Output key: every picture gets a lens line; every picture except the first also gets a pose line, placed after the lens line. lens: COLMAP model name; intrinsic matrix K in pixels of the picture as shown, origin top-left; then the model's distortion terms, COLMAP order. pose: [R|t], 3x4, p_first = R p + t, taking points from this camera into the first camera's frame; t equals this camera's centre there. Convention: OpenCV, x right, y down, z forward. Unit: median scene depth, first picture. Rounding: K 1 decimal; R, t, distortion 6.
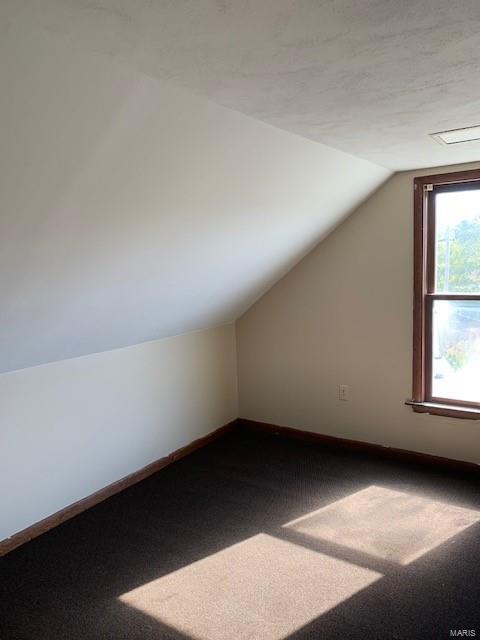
lens RADIAL K [[489.4, 0, 242.2], [0, 489.4, 318.7], [0, 0, 1]] dist [0.024501, -0.023357]
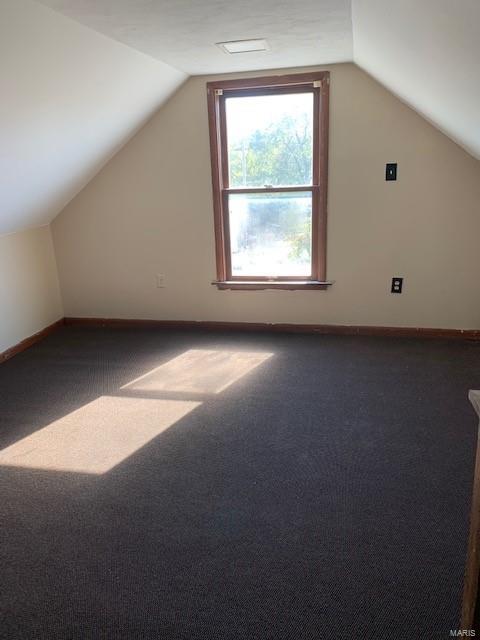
lens RADIAL K [[489.4, 0, 239.9], [0, 489.4, 320.4], [0, 0, 1]] dist [0.024501, -0.023357]
pose [[0.927169, -0.114958, 0.356569, -0.051785], [0.050064, 0.981241, 0.186173, 0.049869], [-0.371282, -0.154763, 0.915532, -0.169462]]
